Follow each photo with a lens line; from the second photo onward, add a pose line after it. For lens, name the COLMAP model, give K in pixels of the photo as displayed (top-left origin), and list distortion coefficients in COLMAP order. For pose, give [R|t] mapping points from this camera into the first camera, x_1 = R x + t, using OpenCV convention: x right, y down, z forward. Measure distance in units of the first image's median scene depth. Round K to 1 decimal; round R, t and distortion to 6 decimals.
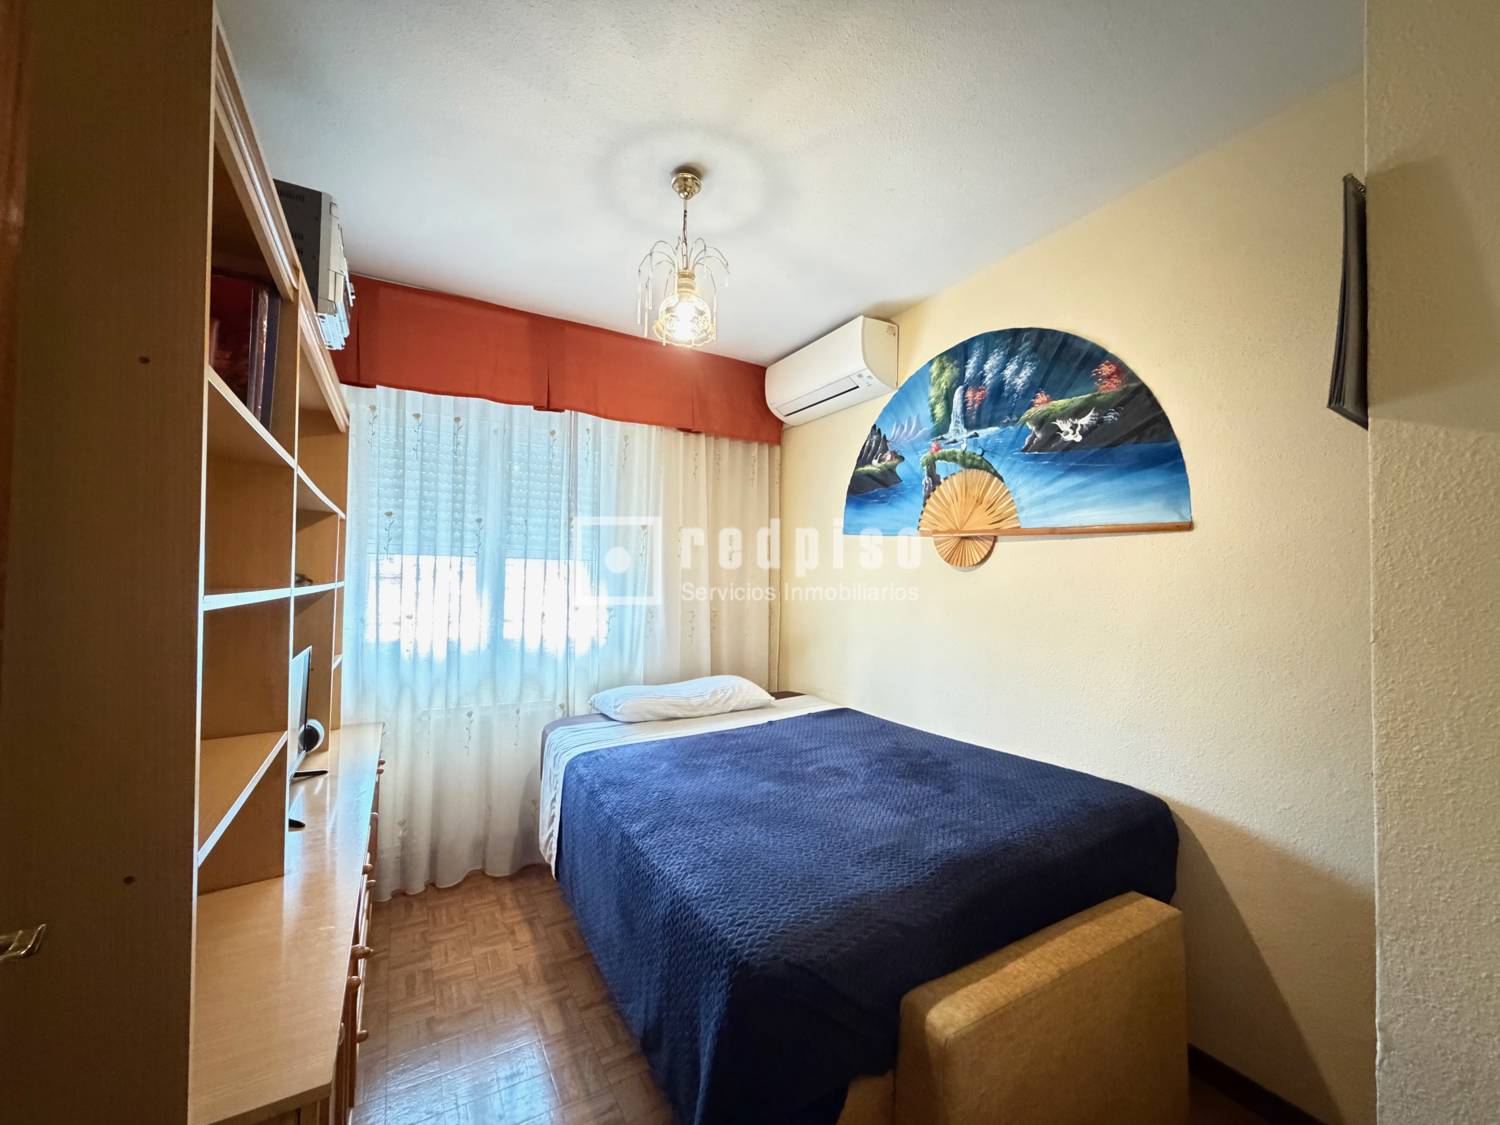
lens RADIAL K [[590.0, 0, 750.0], [0, 590.0, 562.5], [0, 0, 1]] dist [-0.000805, -0.000313]
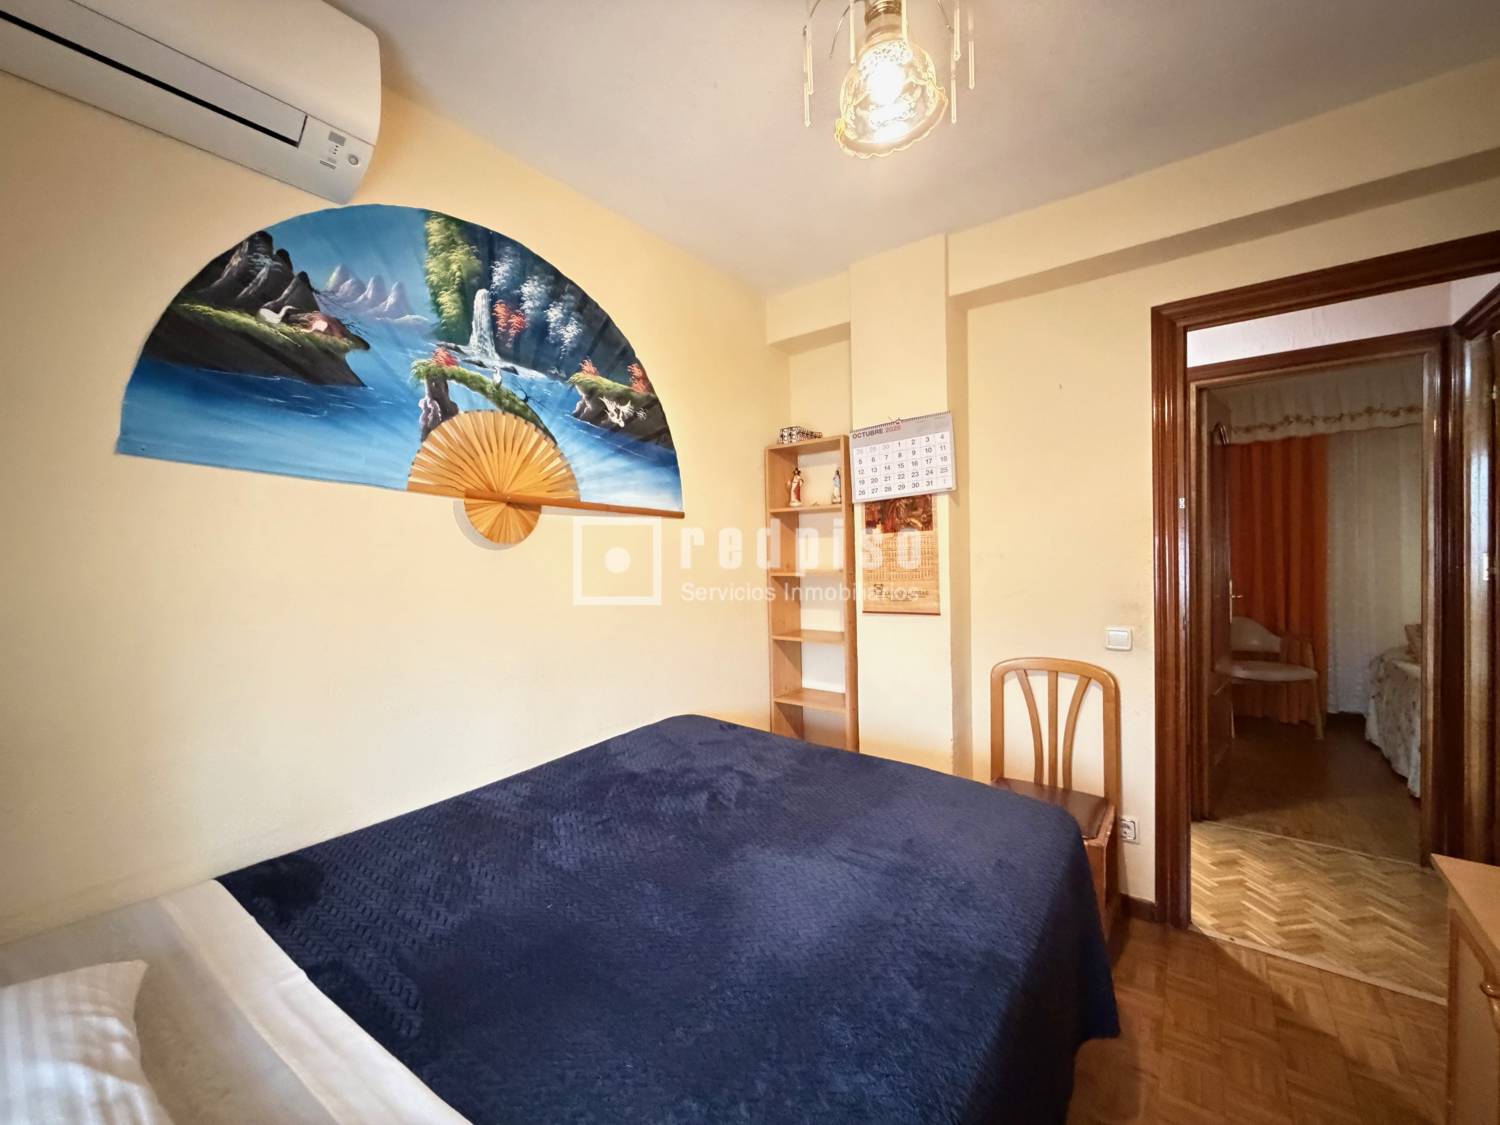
lens RADIAL K [[599.4, 0, 750.0], [0, 599.4, 562.5], [0, 0, 1]] dist [0.002646, -0.000075]
pose [[-0.383842, -0.019482, 0.923193, -0.457832], [-0.004834, 0.999806, 0.019089, 0.016070], [-0.923386, 0.002864, -0.383862, 1.020245]]
